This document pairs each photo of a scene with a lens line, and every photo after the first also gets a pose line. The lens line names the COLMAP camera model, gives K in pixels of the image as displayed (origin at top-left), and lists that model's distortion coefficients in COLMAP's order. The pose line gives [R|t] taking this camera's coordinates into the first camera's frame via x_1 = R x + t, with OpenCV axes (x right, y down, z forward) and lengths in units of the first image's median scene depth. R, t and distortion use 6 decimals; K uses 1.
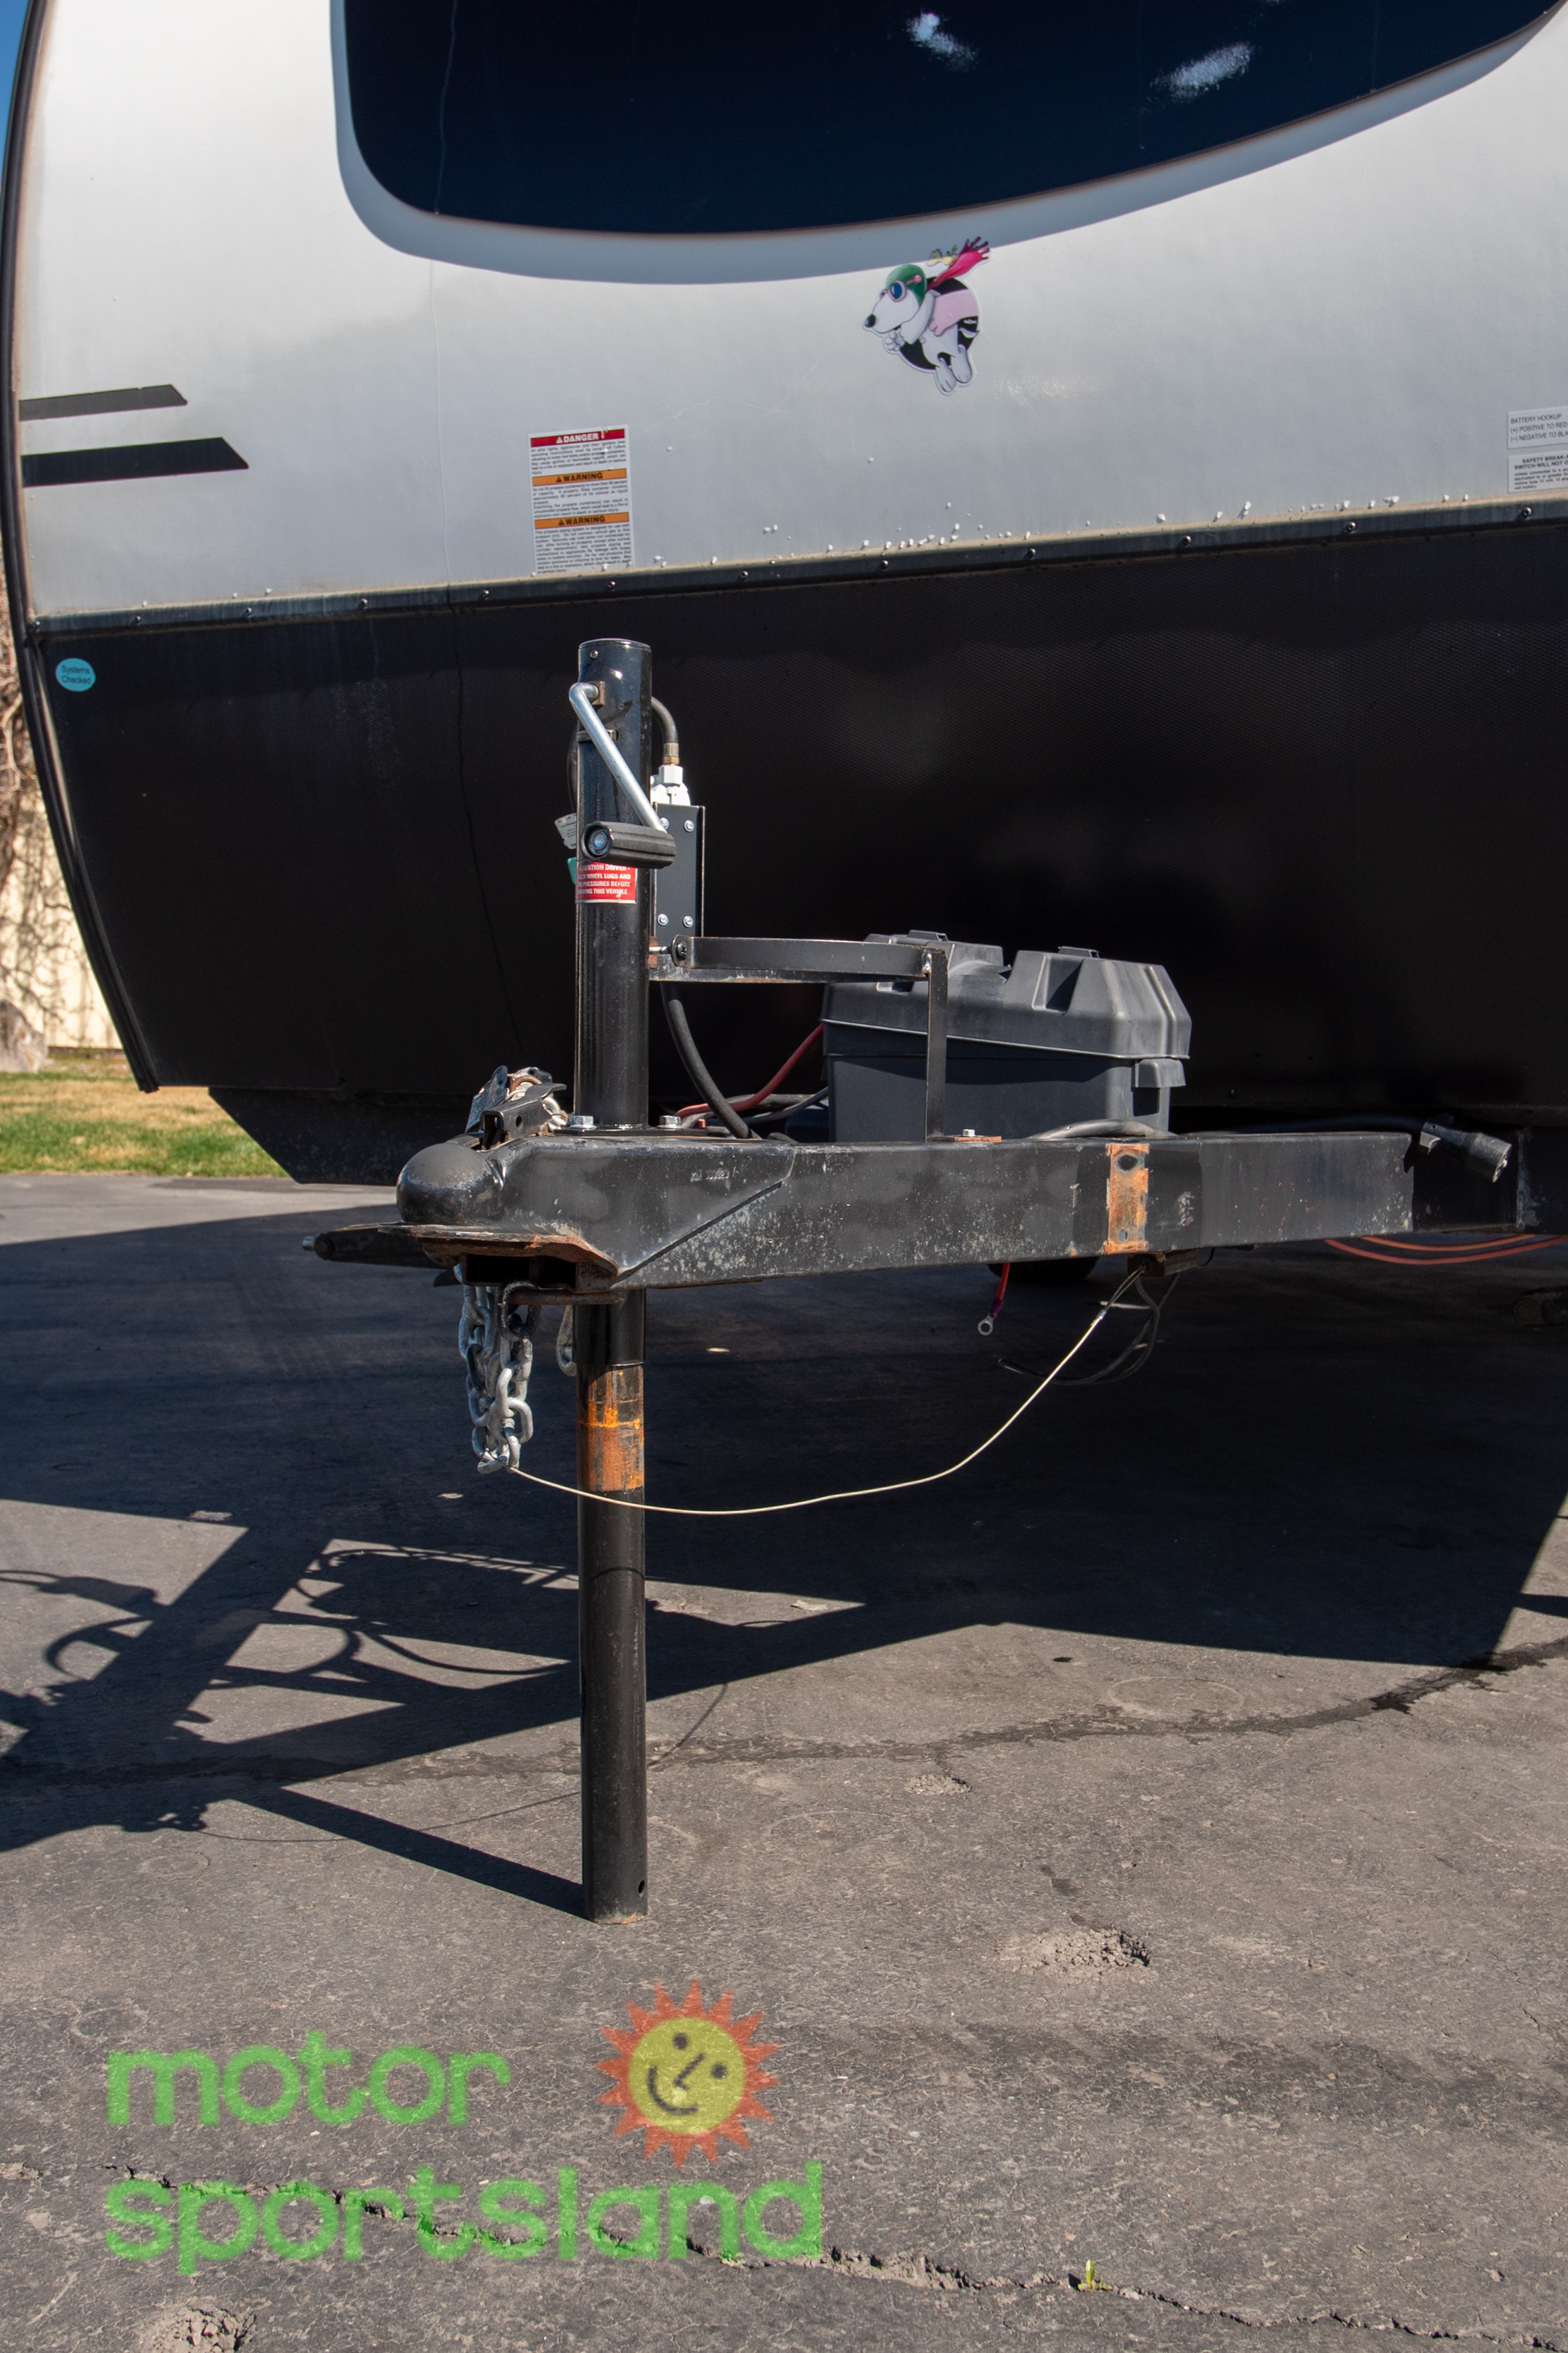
lens RADIAL K [[2319.3, 0, 803.4], [0, 2319.3, 1139.8], [0, 0, 1]] dist [0.054459, 0.000000]
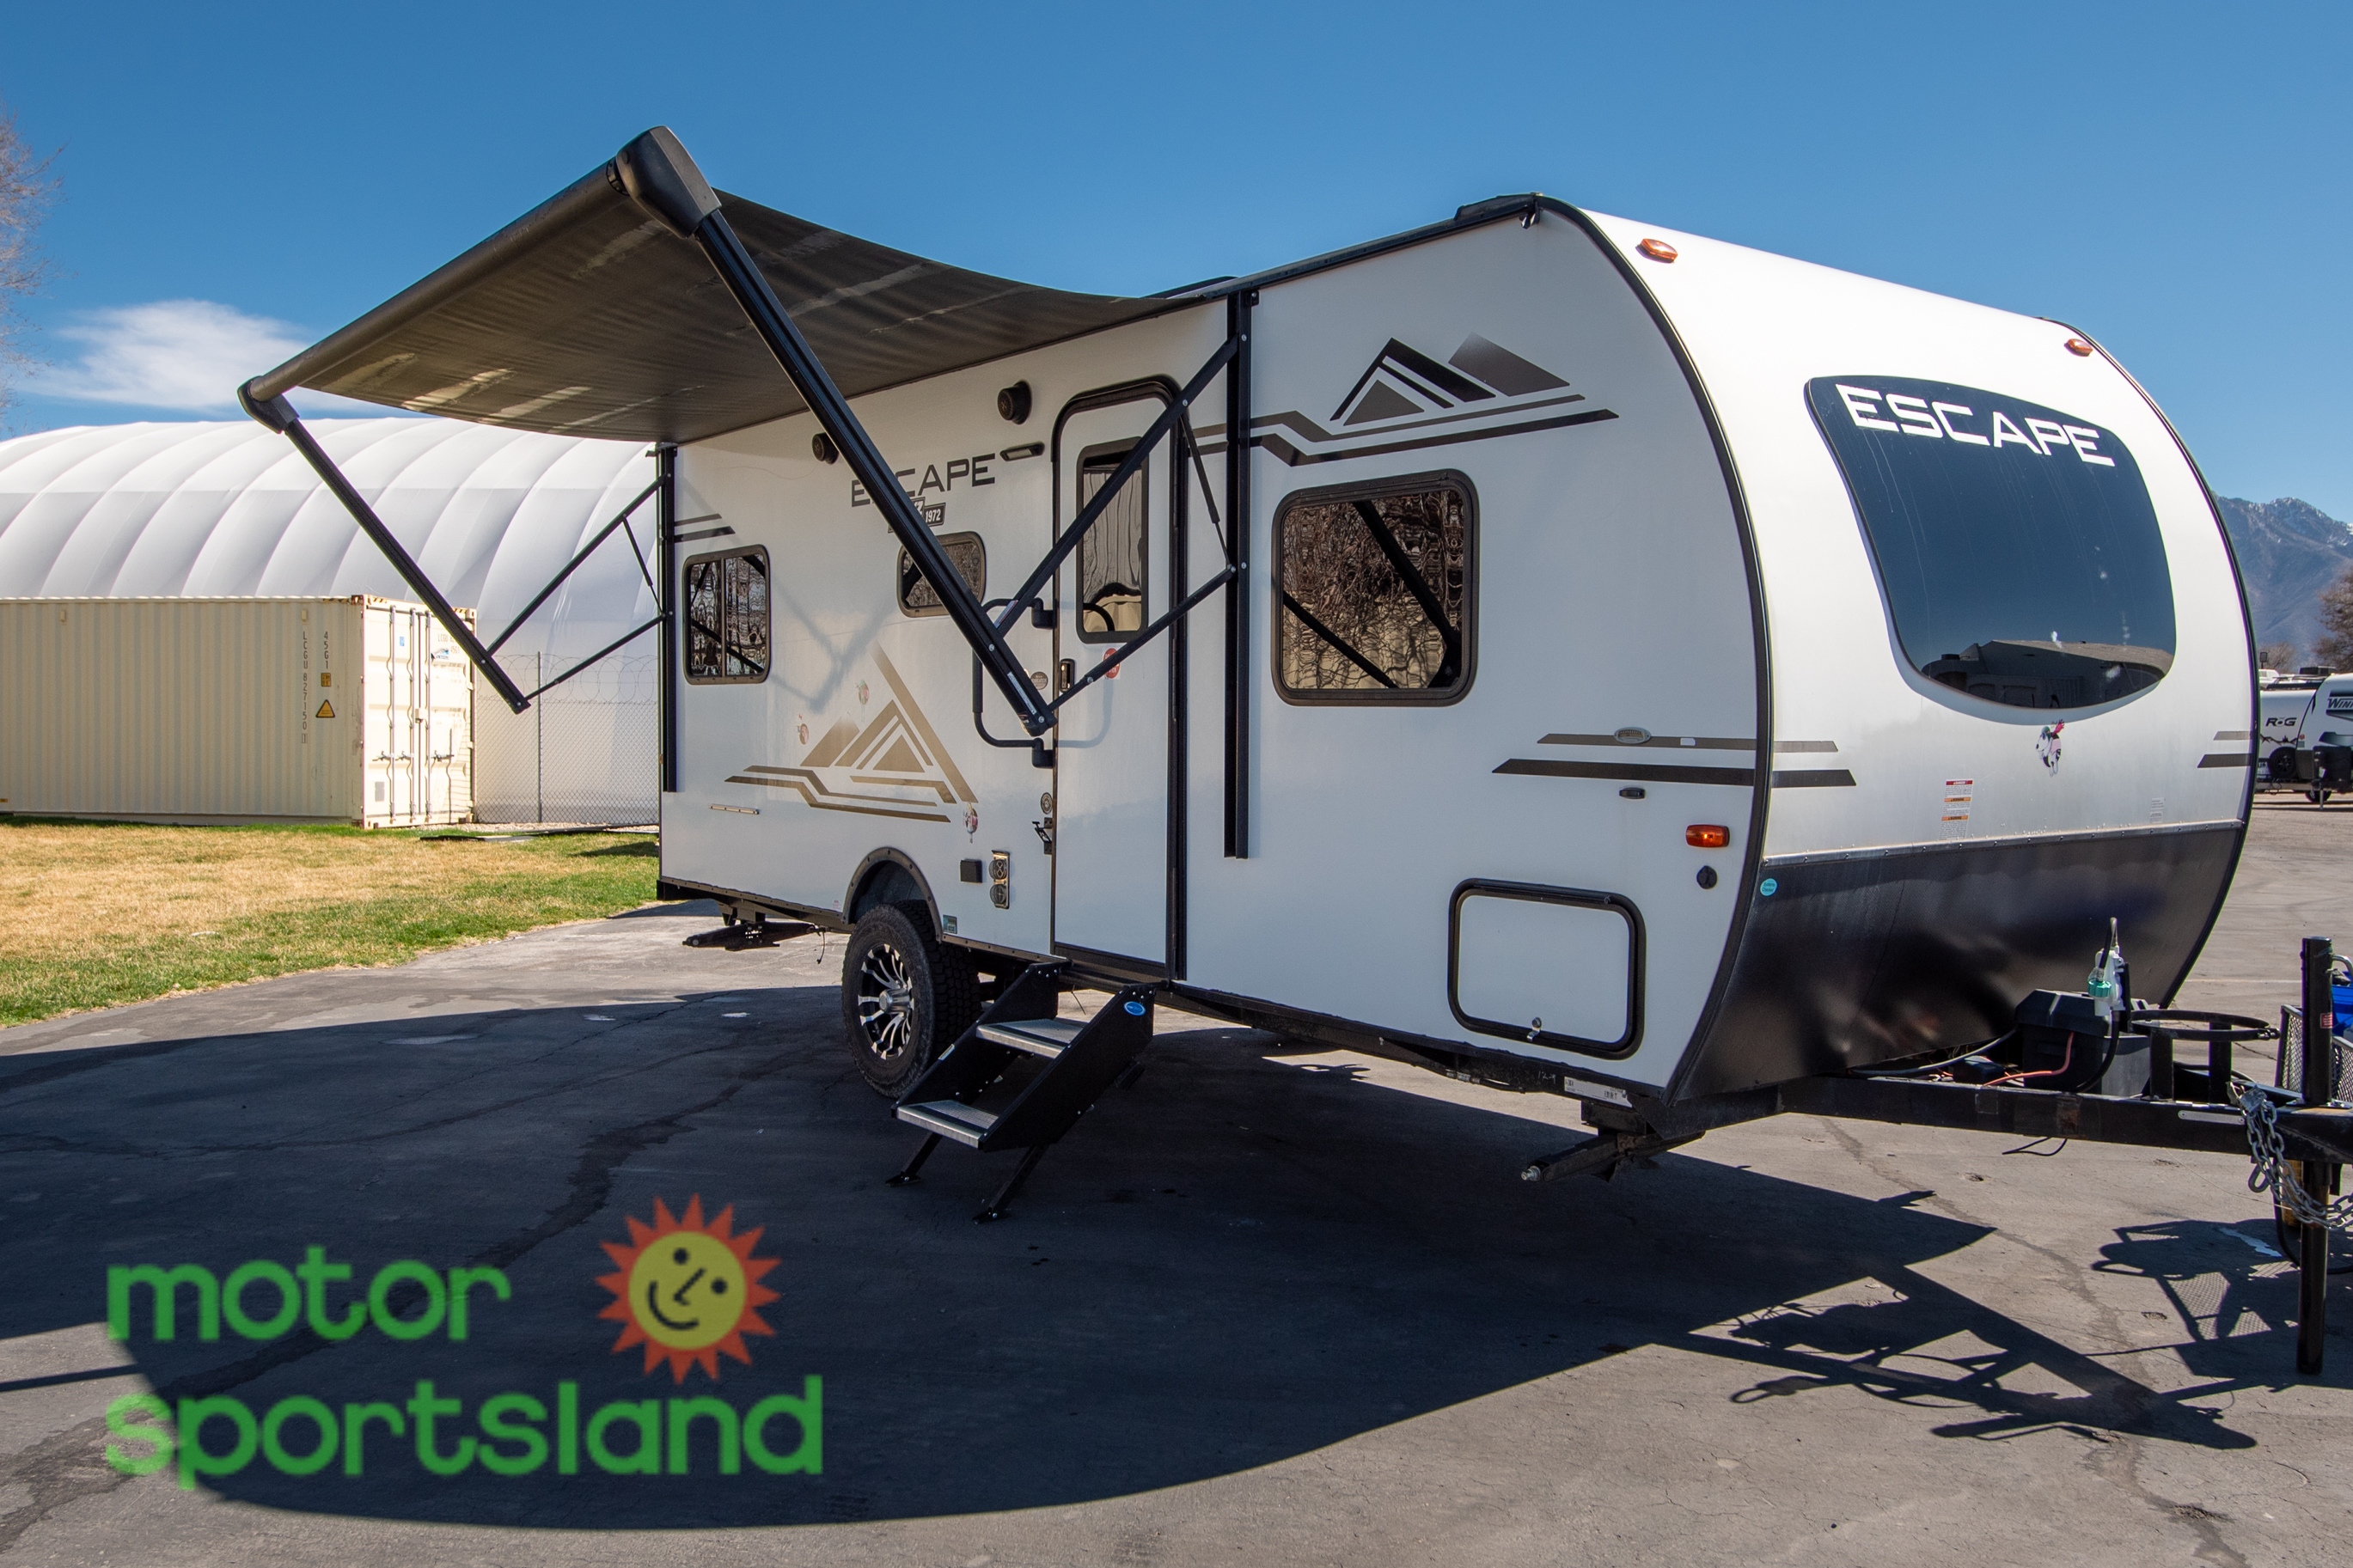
lens RADIAL K [[1860.3, 0, 1212.1], [0, 1860.3, 782.5], [0, 0, 1]] dist [0.049780, -0.038611]
pose [[0.475393, -0.044903, 0.878627, -2.154554], [0.044274, 0.998652, 0.027081, -0.409112], [-0.878659, 0.026026, 0.476740, 0.830666]]
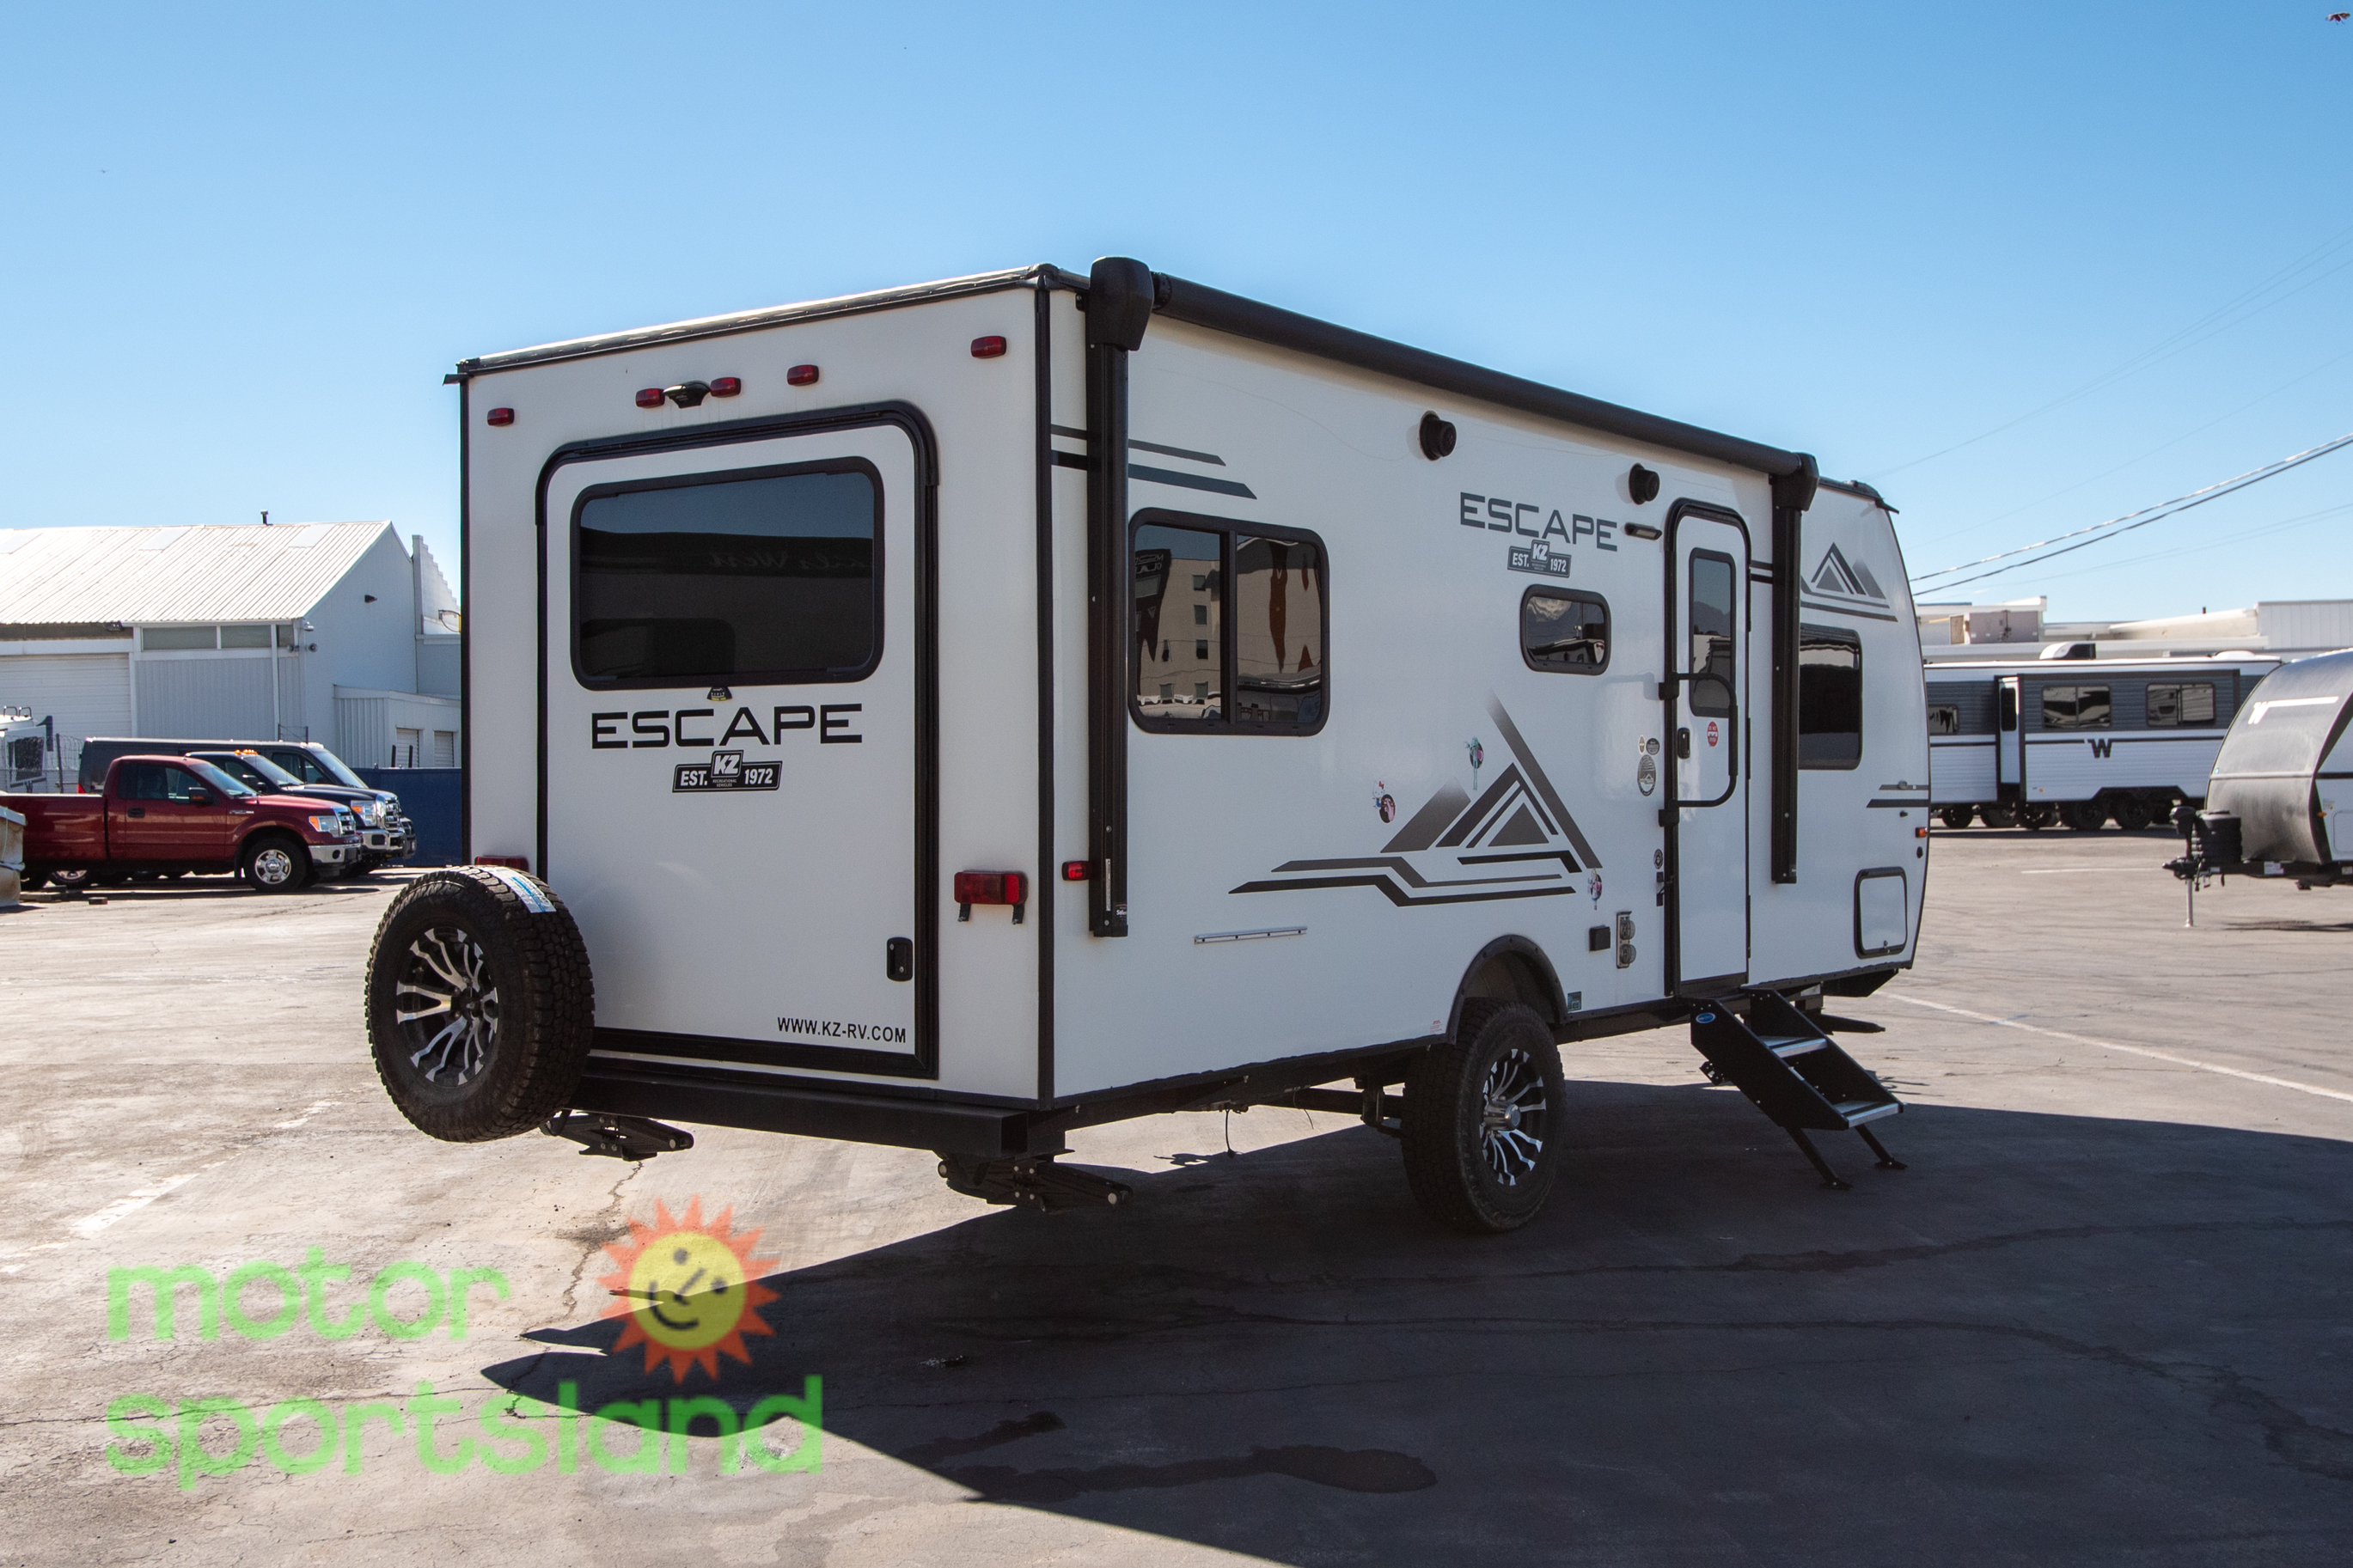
lens RADIAL K [[2319.3, 0, 1176.4], [0, 2319.3, 783.3], [0, 0, 1]] dist [0.054459, 0.000000]
pose [[-0.973135, -0.007269, 0.230122, -0.021805], [0.004569, 0.998695, 0.050868, -0.624209], [-0.230191, 0.050553, -0.971832, 6.014605]]
